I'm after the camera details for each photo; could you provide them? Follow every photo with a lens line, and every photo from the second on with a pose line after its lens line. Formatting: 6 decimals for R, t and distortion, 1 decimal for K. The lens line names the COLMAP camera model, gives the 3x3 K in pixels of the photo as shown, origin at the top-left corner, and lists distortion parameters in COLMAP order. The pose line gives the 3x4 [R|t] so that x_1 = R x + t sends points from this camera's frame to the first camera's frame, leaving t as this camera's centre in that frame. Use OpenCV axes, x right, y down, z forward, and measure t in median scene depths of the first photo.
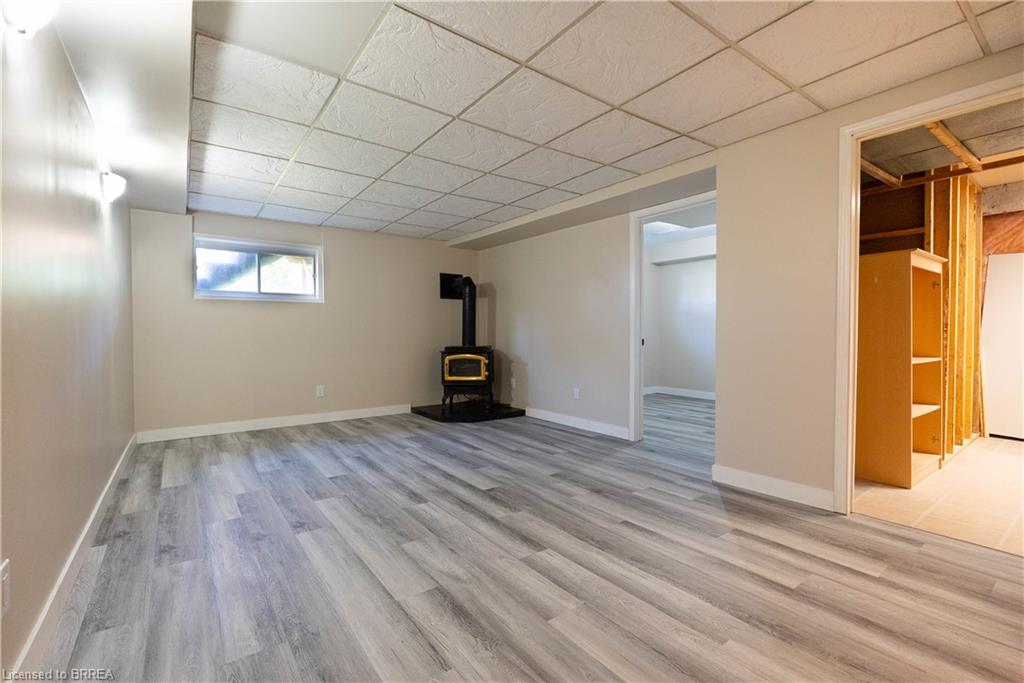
lens RADIAL K [[448.2, 0, 508.6], [0, 448.2, 340.6], [0, 0, 1]] dist [-0.006818, 0.000891]
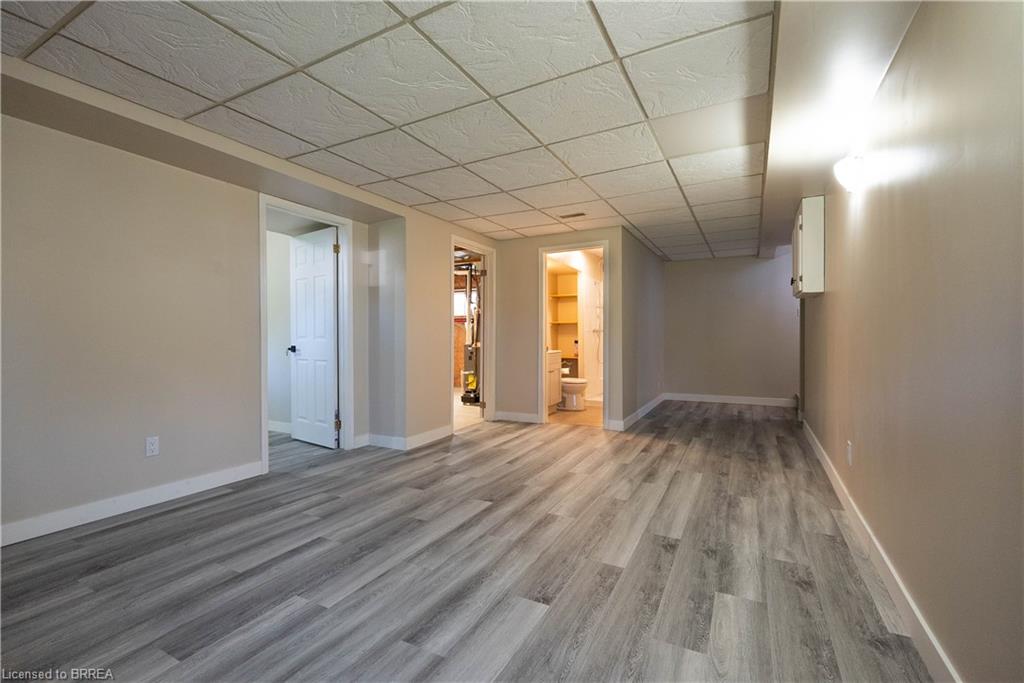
lens RADIAL K [[448.2, 0, 510.3], [0, 448.2, 340.1], [0, 0, 1]] dist [-0.006818, 0.000891]
pose [[-0.429716, -0.002781, 0.902960, -1.042457], [0.015073, 0.999834, 0.010253, -0.033611], [-0.902839, 0.018016, -0.429602, 1.507200]]
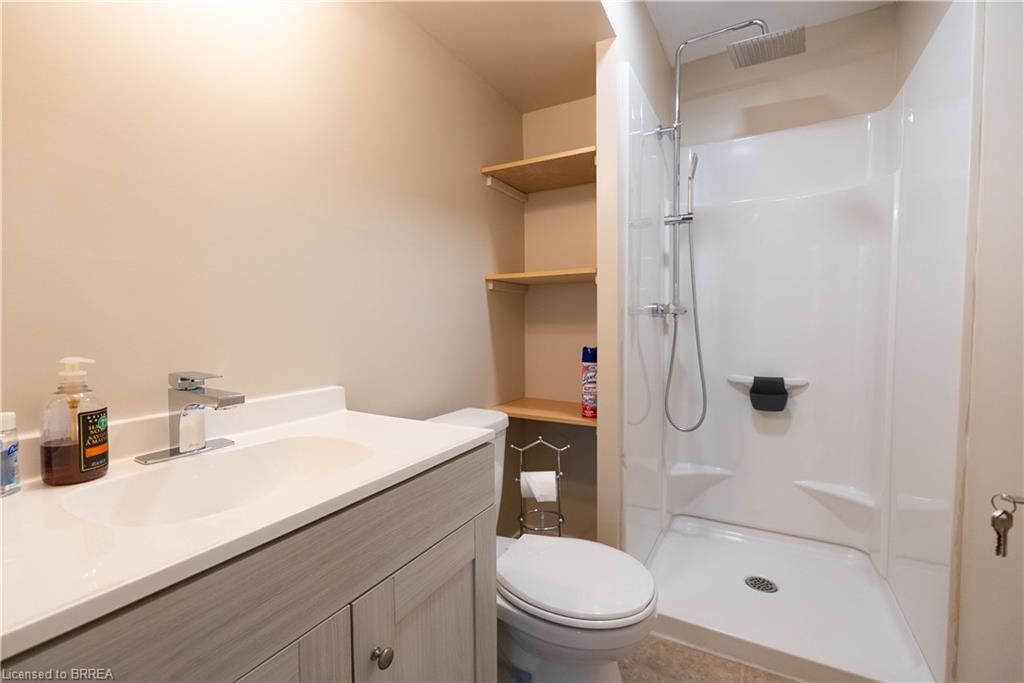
lens RADIAL K [[448.2, 0, 512.3], [0, 448.2, 341.7], [0, 0, 1]] dist [-0.006818, 0.000891]
pose [[-0.408630, -0.029931, 0.912209, -0.914864], [0.014422, 0.999126, 0.039243, -0.033682], [-0.912586, 0.029192, -0.407842, 1.421787]]
